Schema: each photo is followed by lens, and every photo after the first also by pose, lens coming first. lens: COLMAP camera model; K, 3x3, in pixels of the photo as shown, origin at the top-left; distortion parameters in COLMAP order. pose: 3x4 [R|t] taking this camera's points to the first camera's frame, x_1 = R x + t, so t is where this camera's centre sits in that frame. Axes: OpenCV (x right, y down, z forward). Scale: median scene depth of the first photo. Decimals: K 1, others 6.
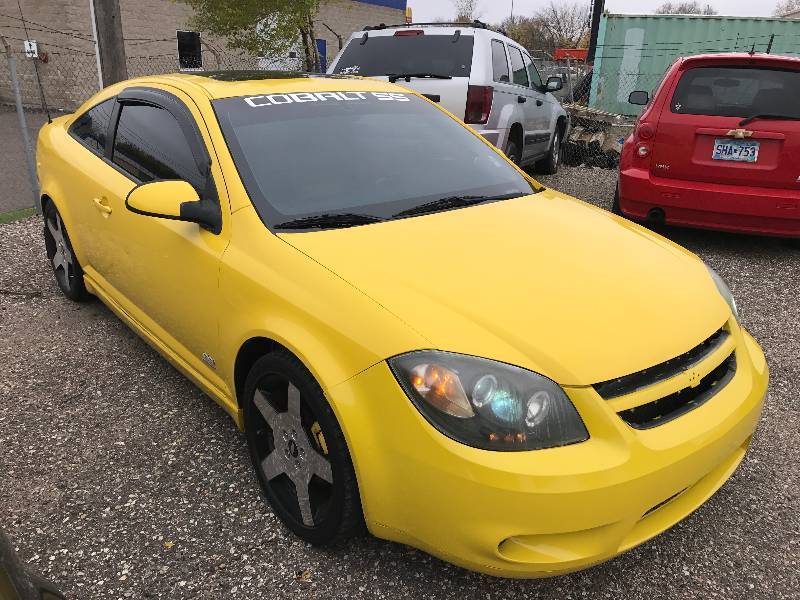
lens RADIAL K [[648.2, 0, 400.0], [0, 648.2, 300.0], [0, 0, 1]] dist [0.010694, 0.000322]
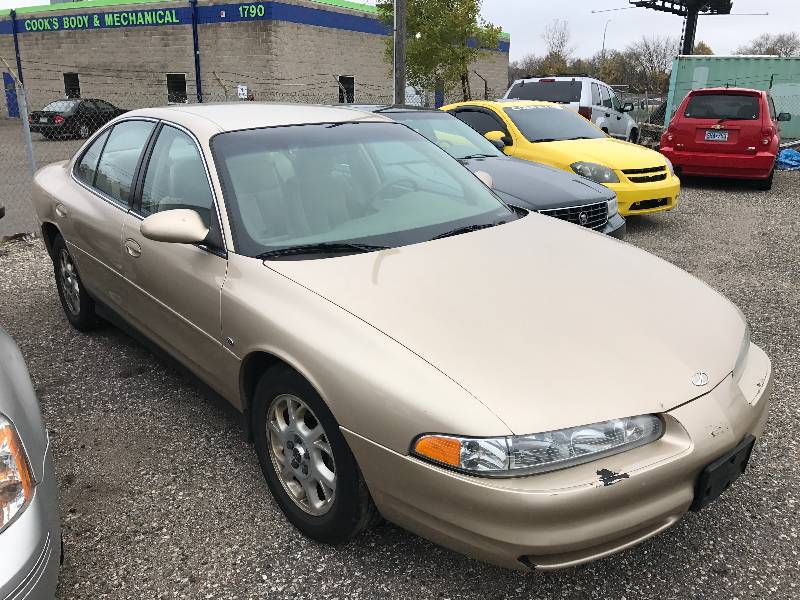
lens RADIAL K [[651.1, 0, 400.0], [0, 651.1, 300.0], [0, 0, 1]] dist [0.006557, 0.015066]
pose [[0.991720, 0.022709, -0.126398, -0.160944], [-0.029054, 0.998396, -0.048586, 0.346392], [0.125092, 0.051856, 0.990789, -0.939949]]
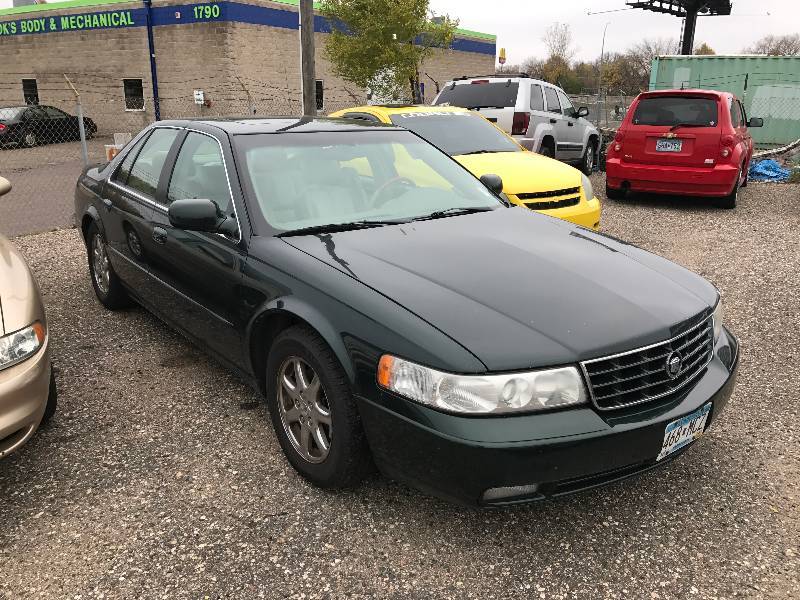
lens RADIAL K [[648.2, 0, 400.0], [0, 648.2, 300.0], [0, 0, 1]] dist [0.010694, 0.000322]
pose [[0.990171, 0.019370, -0.138516, 0.052867], [-0.026972, 0.998219, -0.053217, 0.244096], [0.137238, 0.056430, 0.988929, -0.651087]]
